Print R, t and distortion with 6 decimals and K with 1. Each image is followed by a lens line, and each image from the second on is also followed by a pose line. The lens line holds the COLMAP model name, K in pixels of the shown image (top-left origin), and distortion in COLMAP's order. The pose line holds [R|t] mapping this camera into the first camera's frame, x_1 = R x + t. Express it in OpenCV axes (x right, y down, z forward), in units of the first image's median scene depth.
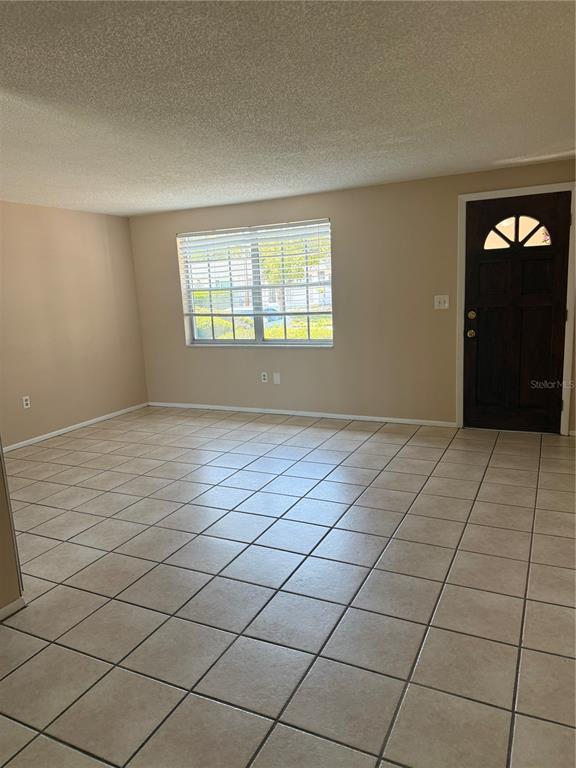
lens RADIAL K [[553.4, 0, 288.0], [0, 553.4, 384.0], [0, 0, 1]] dist [0.198108, -0.334498]
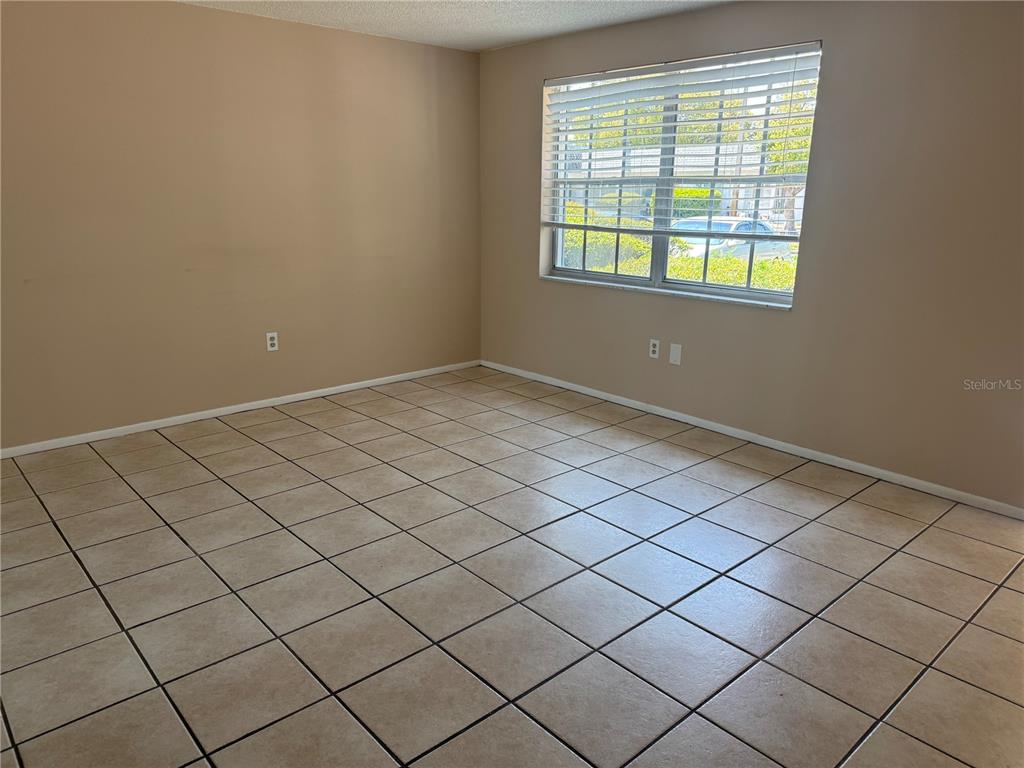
lens RADIAL K [[737.8, 0, 512.0], [0, 737.8, 384.0], [0, 0, 1]] dist [0.198108, -0.334498]
pose [[0.925852, 0.150547, -0.346604, 0.087408], [-0.119493, 0.986787, 0.109420, -0.041049], [0.358497, -0.059890, 0.931608, 0.256215]]
